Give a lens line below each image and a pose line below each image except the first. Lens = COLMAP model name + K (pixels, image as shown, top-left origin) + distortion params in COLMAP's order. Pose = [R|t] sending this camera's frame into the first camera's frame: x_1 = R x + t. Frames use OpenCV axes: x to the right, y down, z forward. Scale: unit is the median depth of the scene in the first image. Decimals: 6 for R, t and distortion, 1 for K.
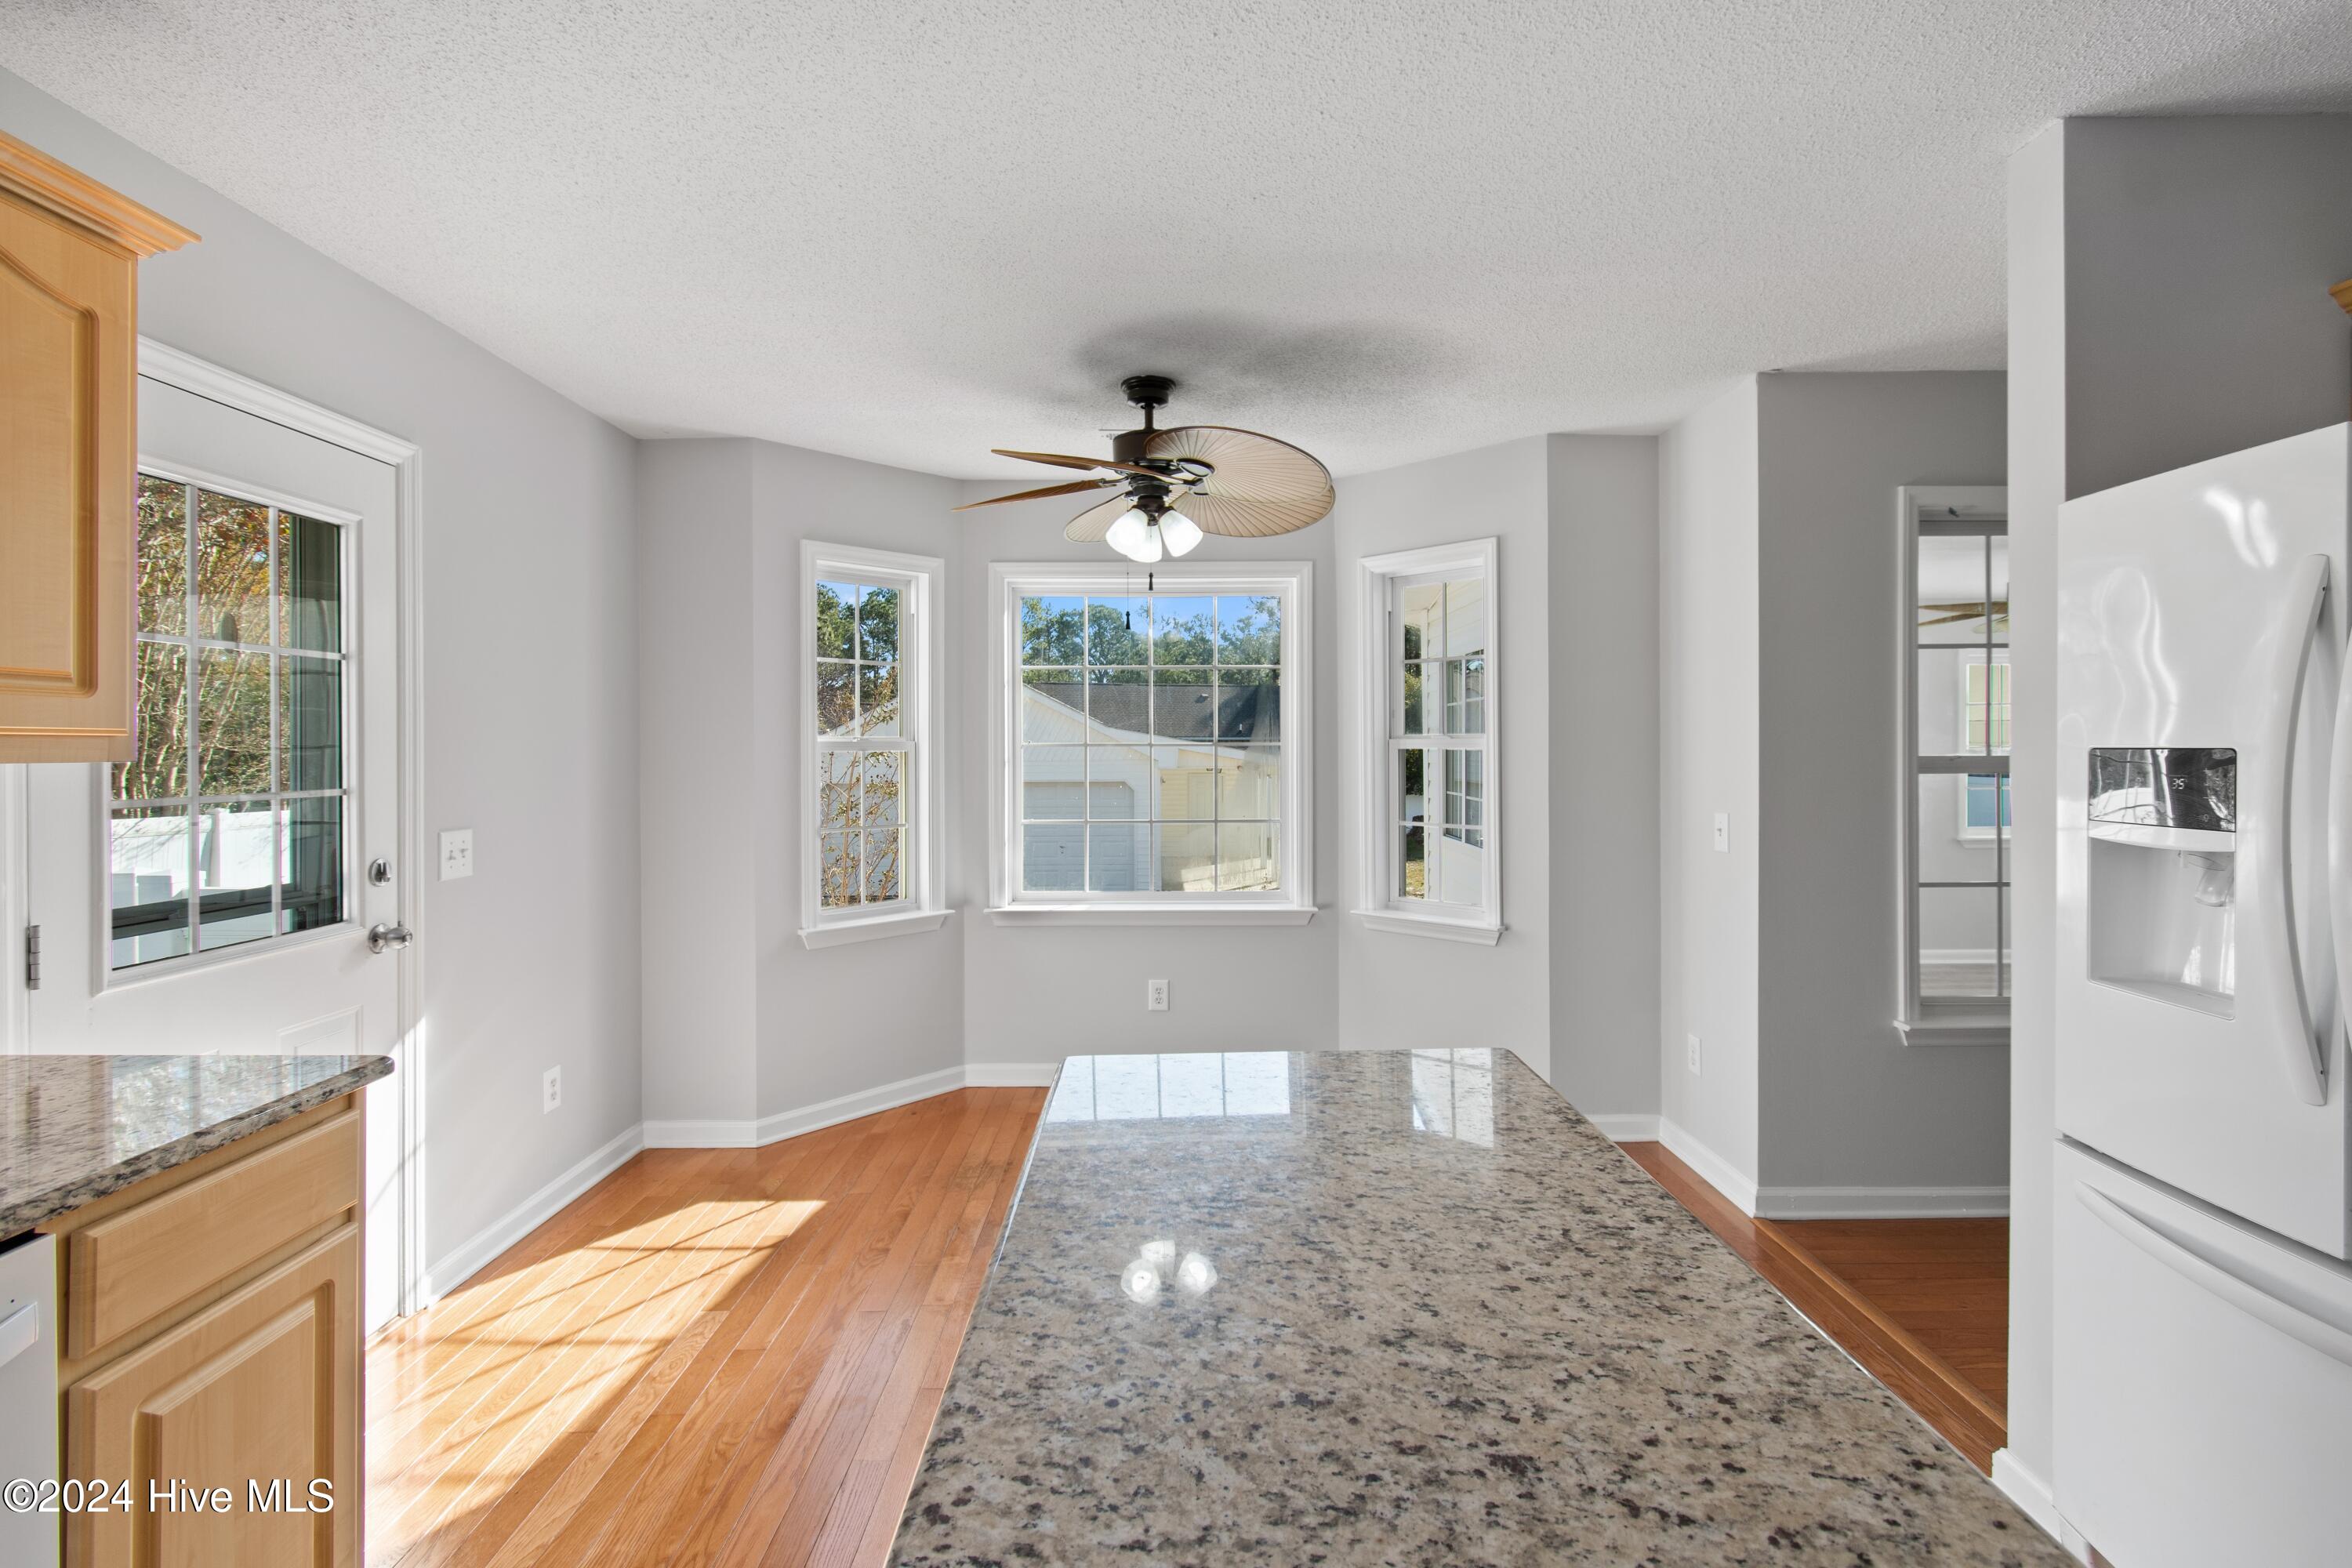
lens RADIAL K [[1037.3, 0, 1162.5], [0, 1037.3, 748.1], [0, 0, 1]] dist [0.001447, -0.000493]
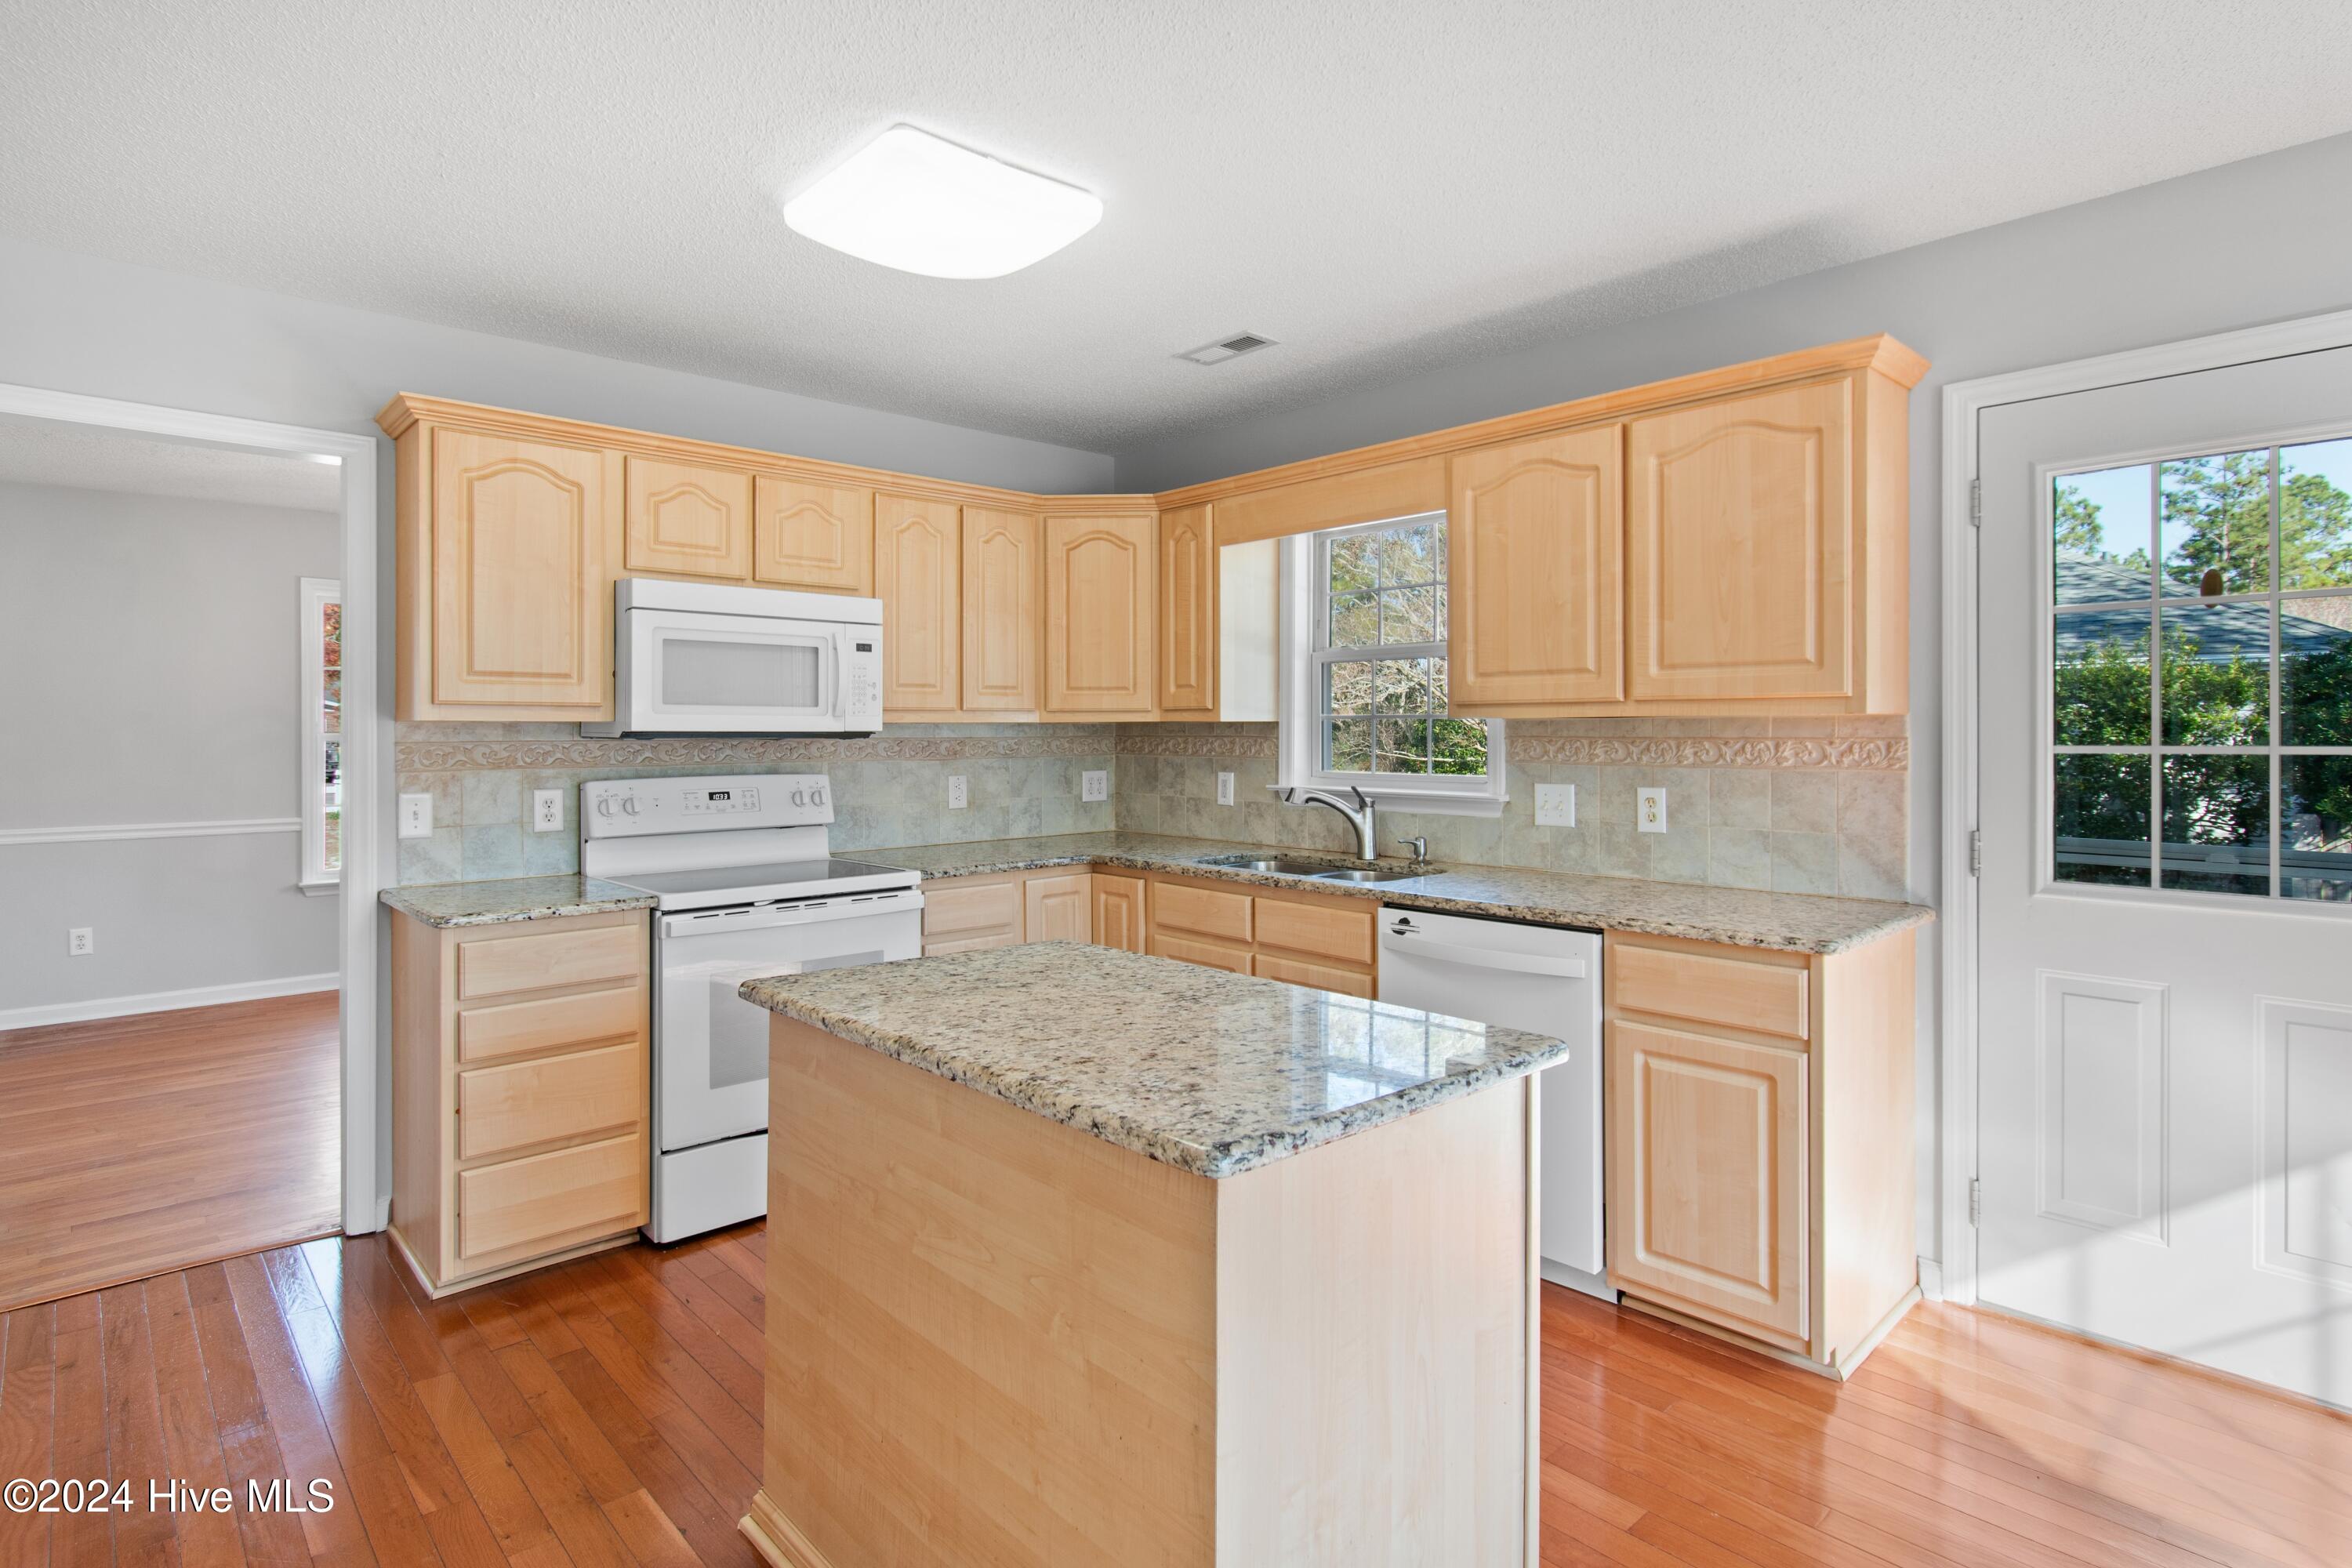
lens RADIAL K [[1209.3, 0, 1171.4], [0, 1209.3, 729.4], [0, 0, 1]] dist [-0.000023, -0.000223]
pose [[-0.729756, 0.004809, -0.683691, 0.562602], [0.003761, 0.999988, 0.003020, 0.016170], [0.683698, -0.000368, -0.729765, 0.992906]]
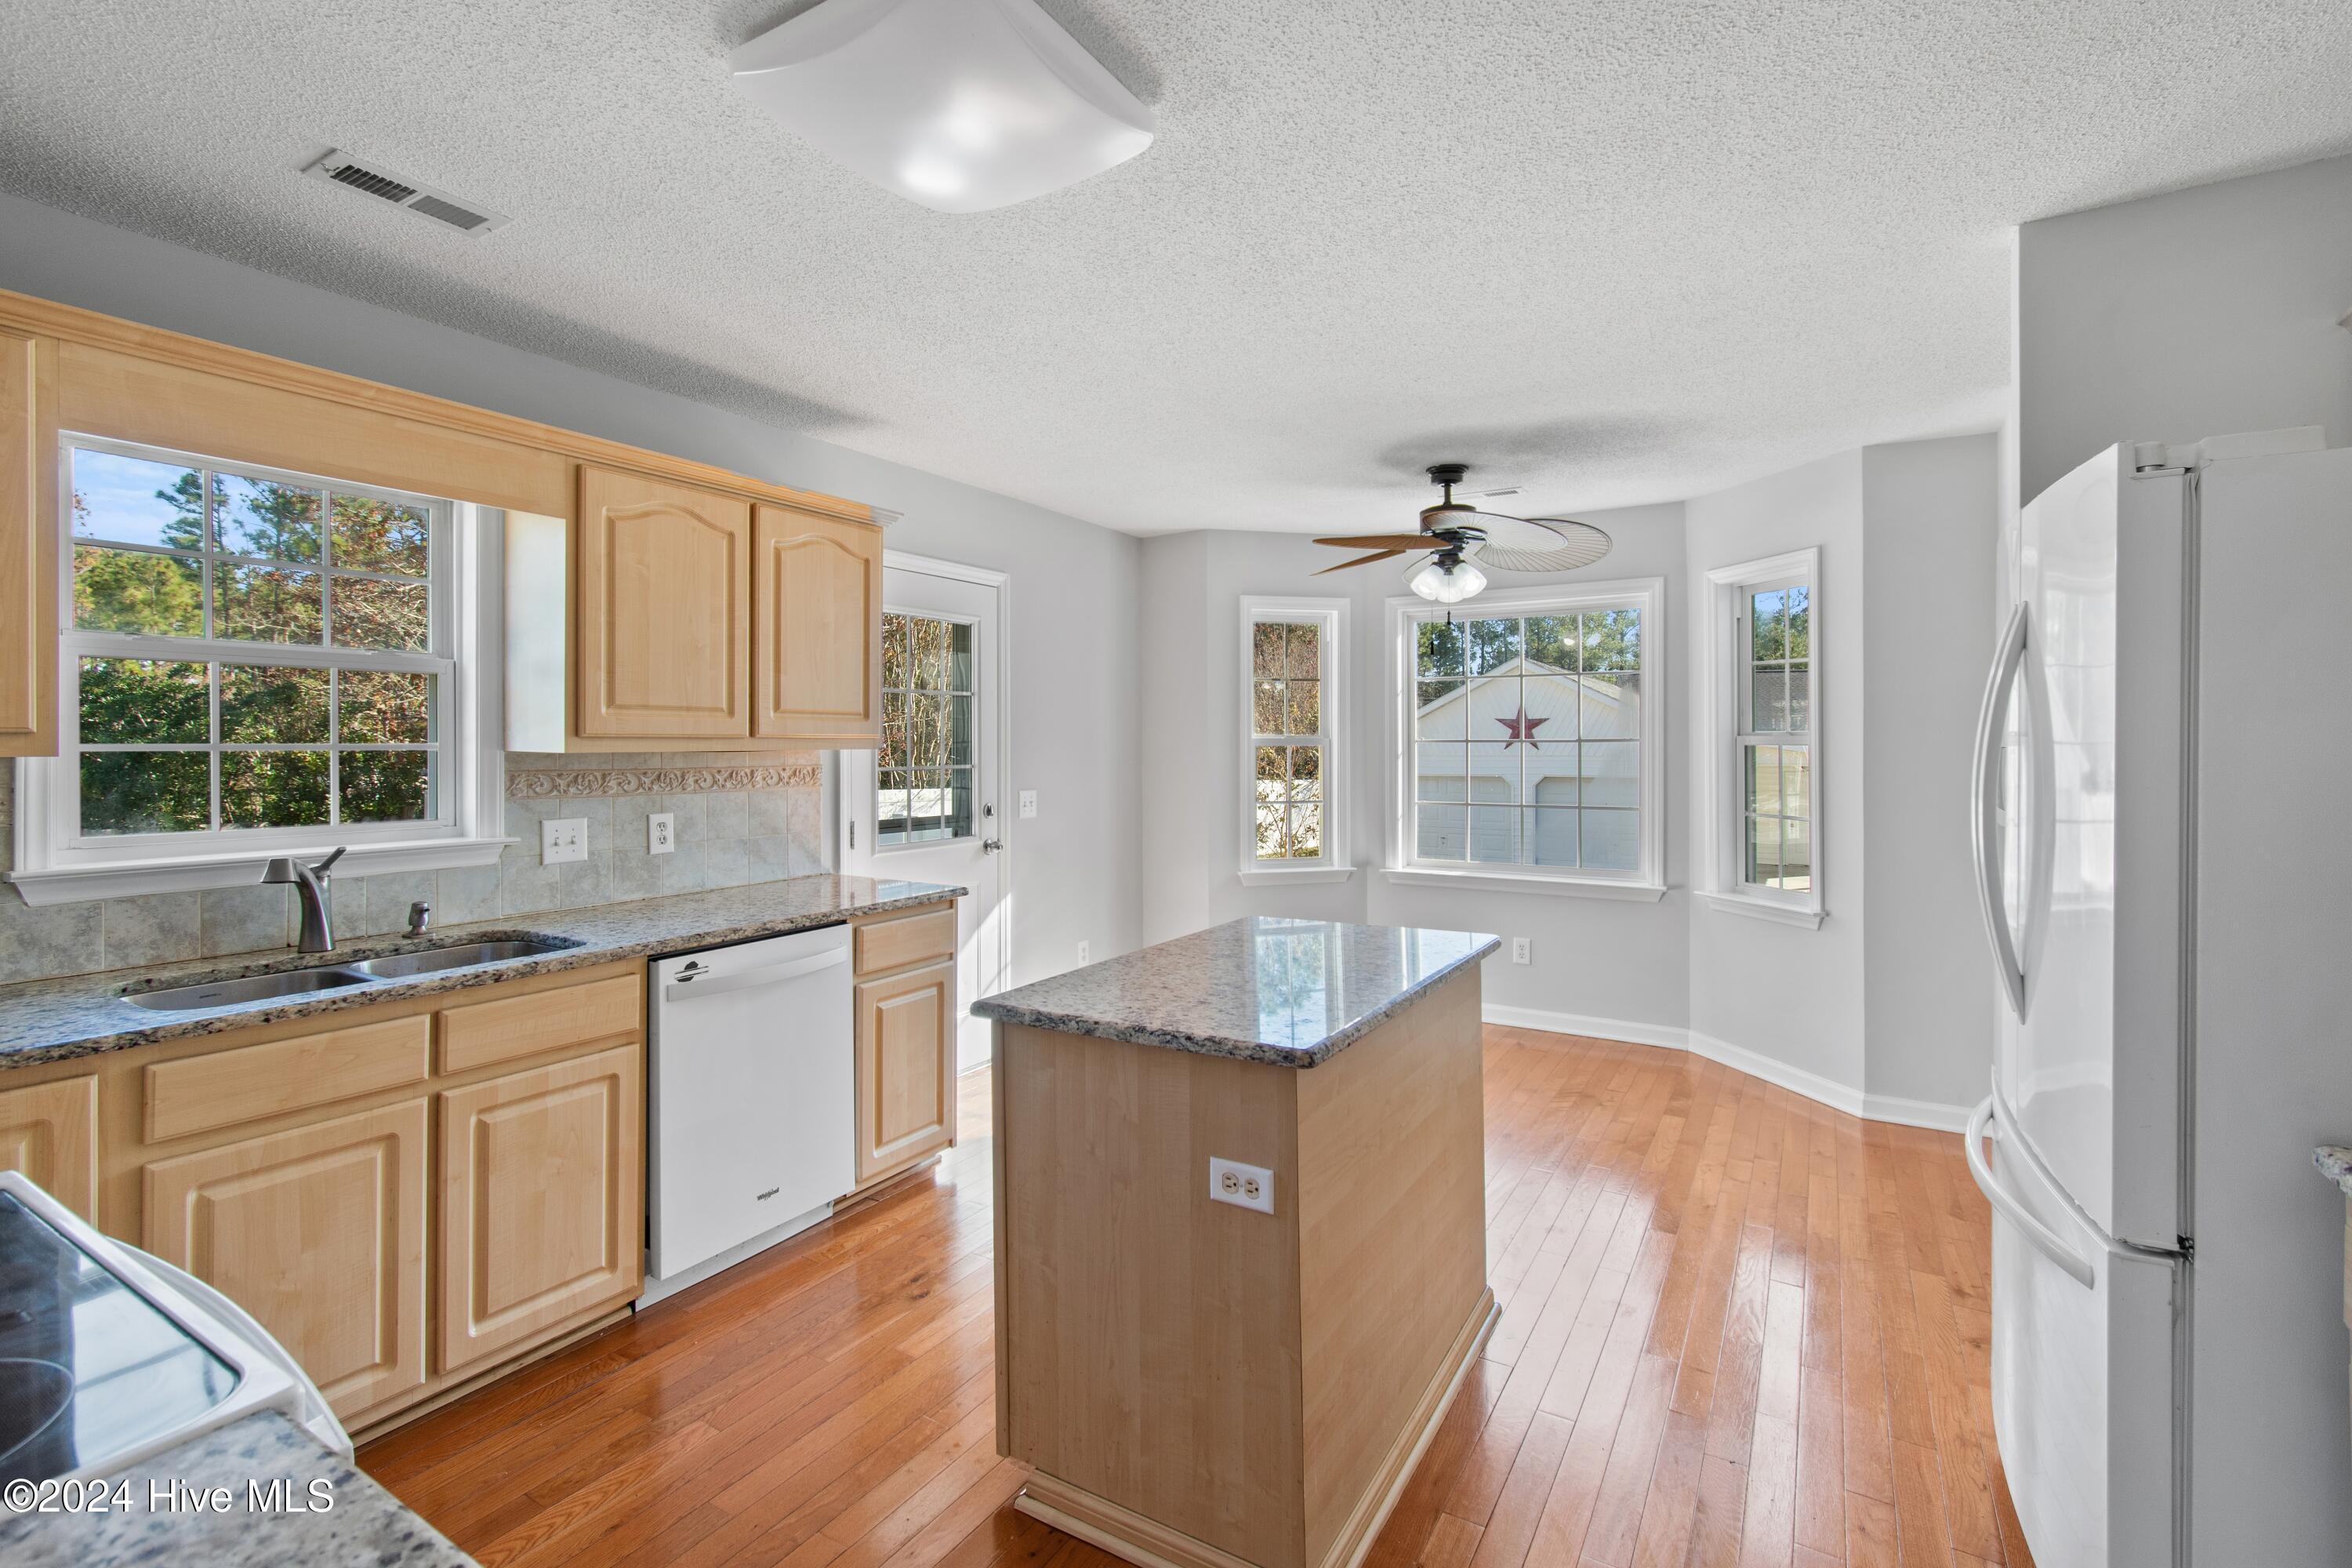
lens RADIAL K [[1046.0, 0, 1173.8], [0, 1046.0, 749.7], [0, 0, 1]] dist [0.000024, -0.001200]
pose [[0.851564, 0.005504, -0.524222, 0.479707], [-0.001677, 0.999968, 0.007775, -0.003379], [0.524248, -0.005742, 0.851546, -0.392117]]
